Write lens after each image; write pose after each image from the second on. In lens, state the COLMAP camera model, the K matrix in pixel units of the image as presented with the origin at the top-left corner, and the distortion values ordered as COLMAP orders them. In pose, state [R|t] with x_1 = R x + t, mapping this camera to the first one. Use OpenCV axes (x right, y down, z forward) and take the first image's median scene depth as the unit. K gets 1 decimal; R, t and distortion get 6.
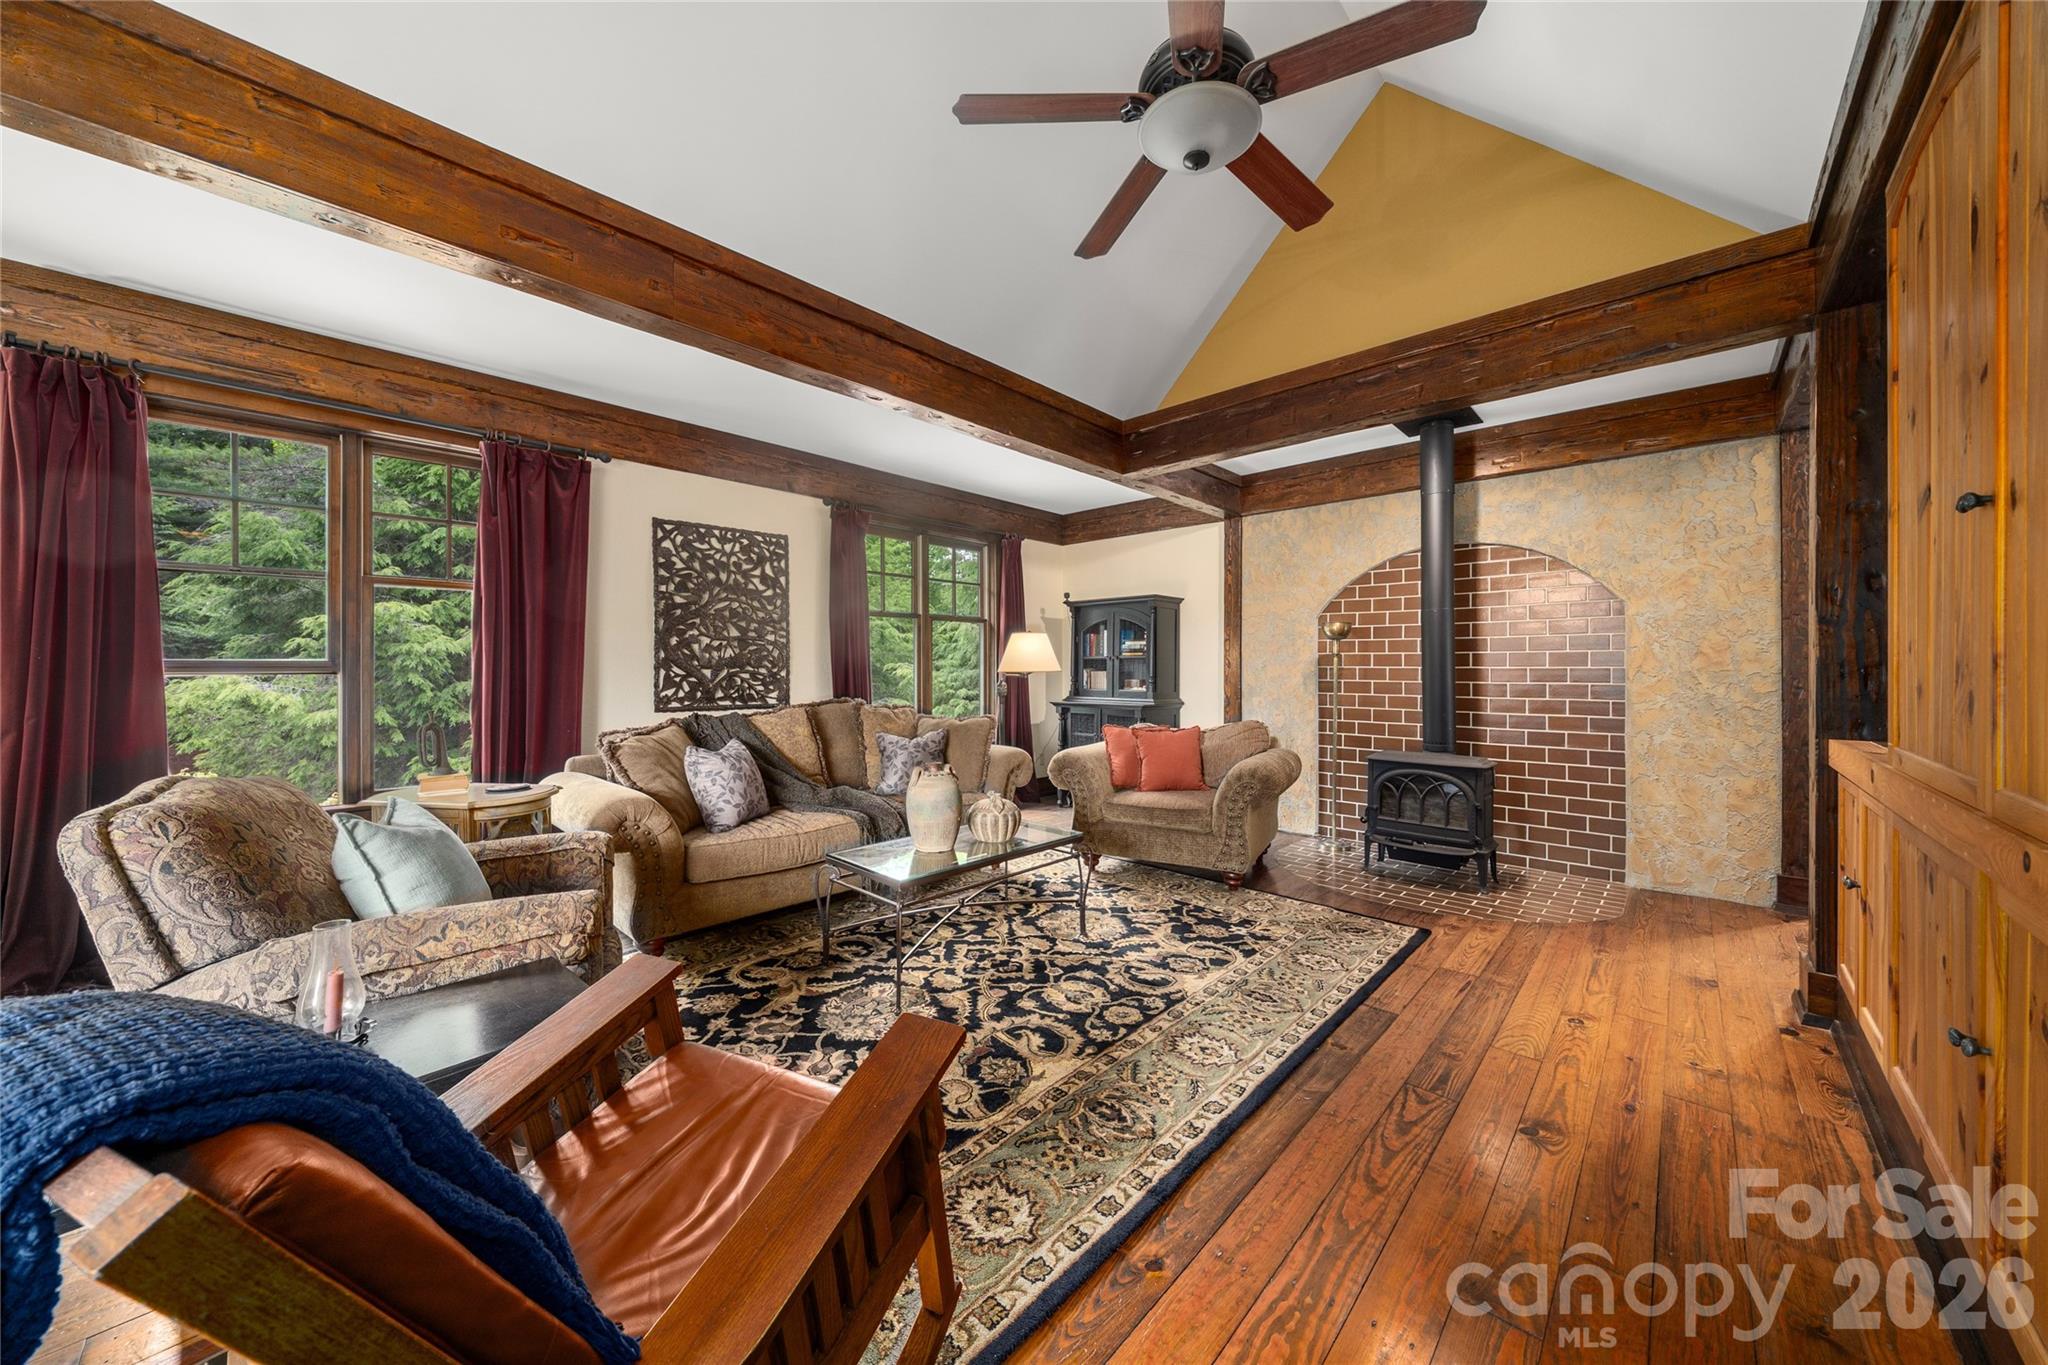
lens RADIAL K [[711.6, 0, 1024.9], [0, 711.6, 670.1], [0, 0, 1]] dist [-0.003473, -0.000092]
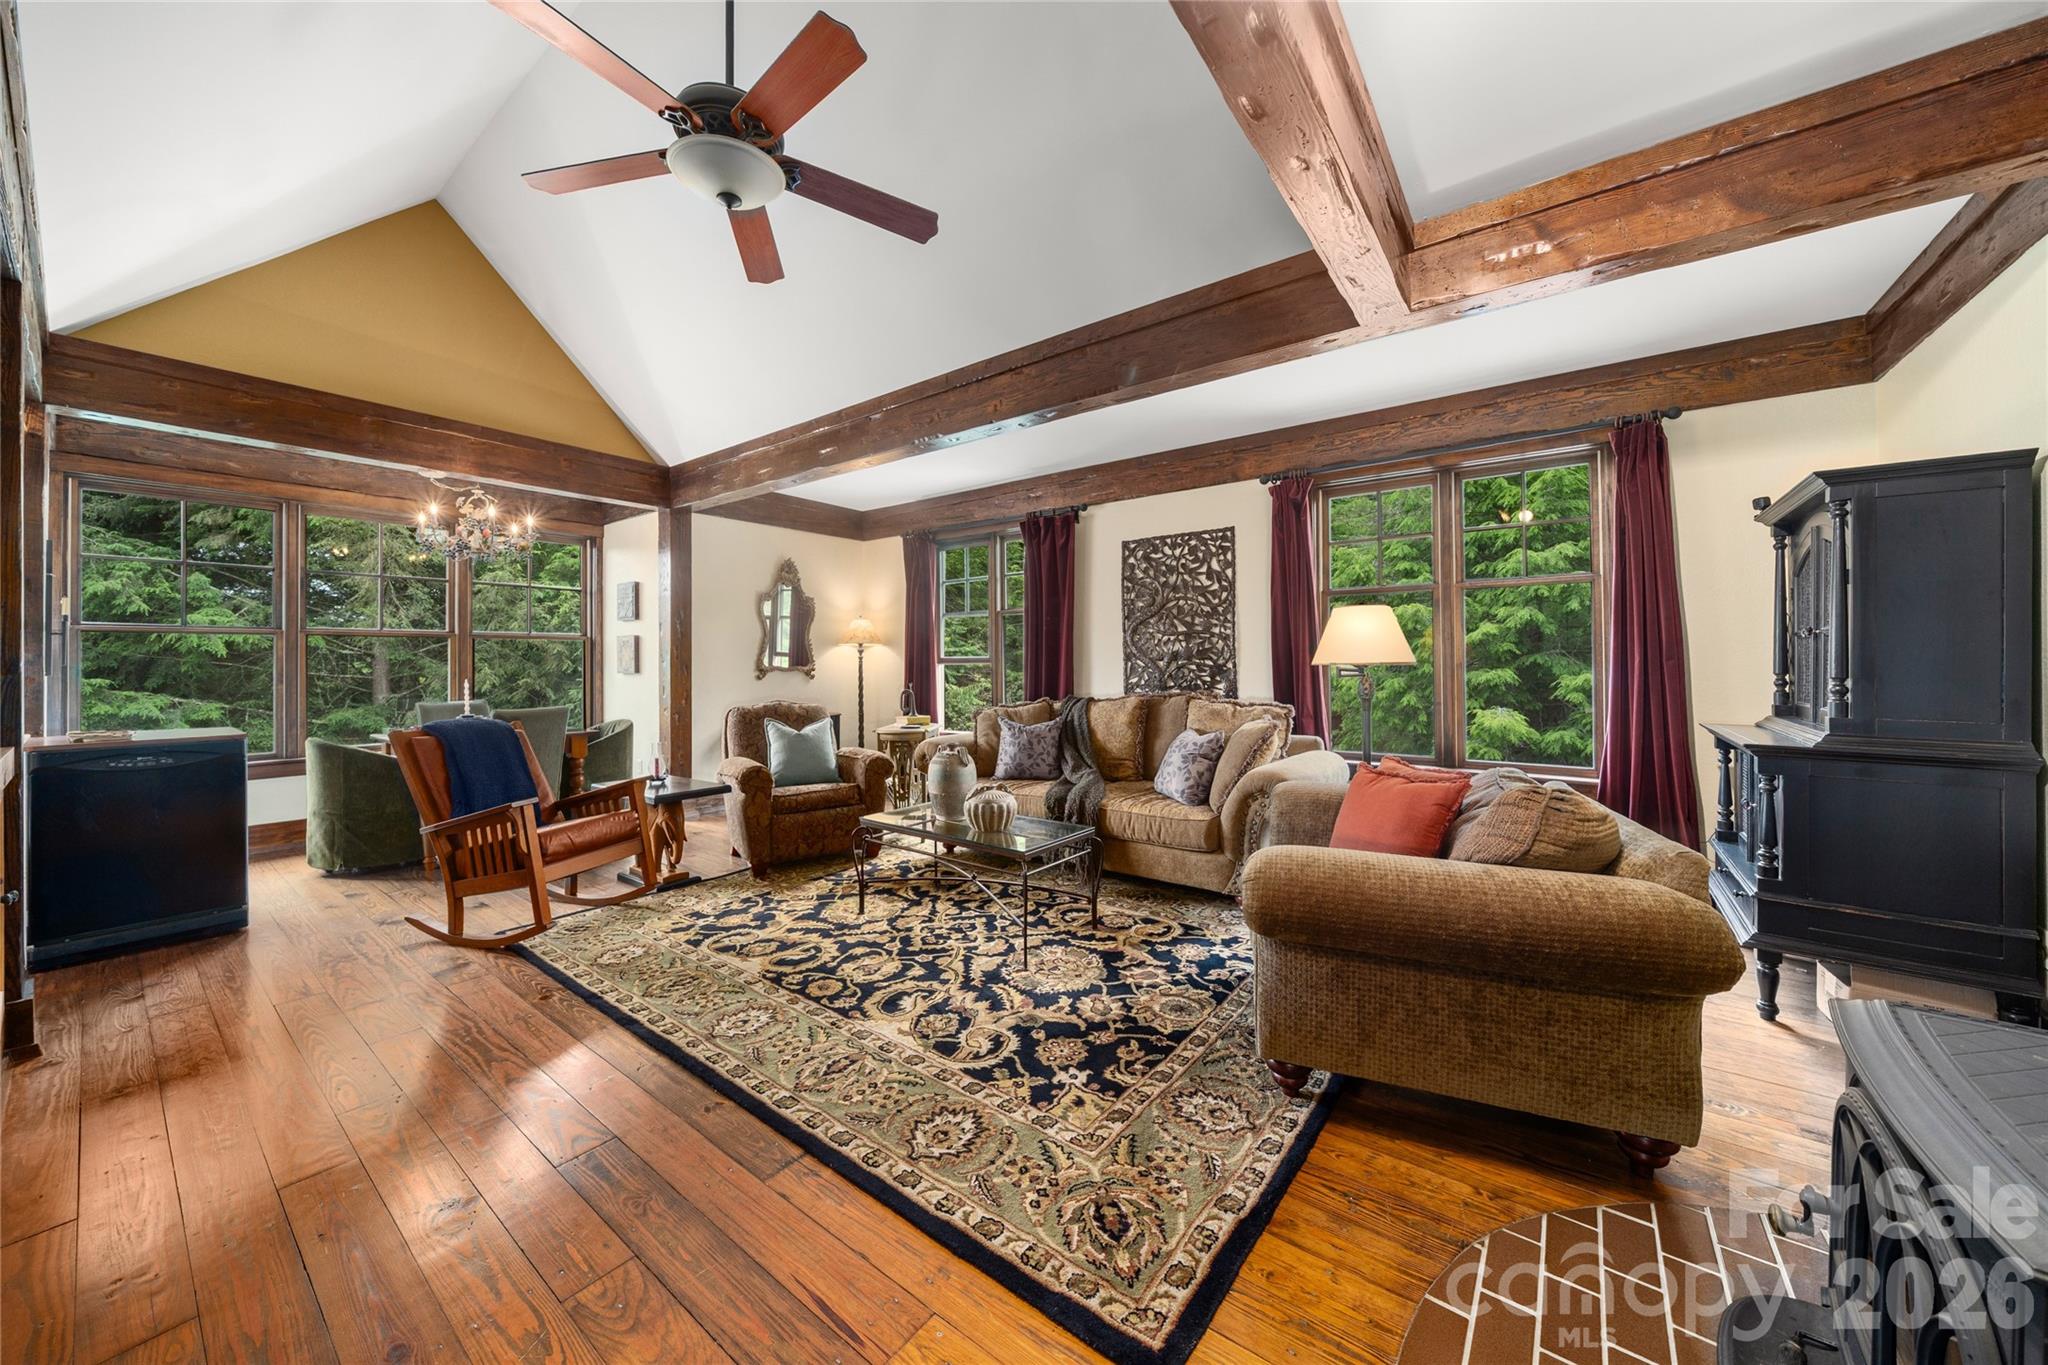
lens RADIAL K [[711.6, 0, 1022.3], [0, 711.6, 662.4], [0, 0, 1]] dist [-0.003473, -0.000092]
pose [[0.101408, 0.000262, -0.994845, 0.962886], [0.003640, 0.999993, 0.000635, -0.001204], [0.994838, -0.003685, 0.101406, 0.932826]]
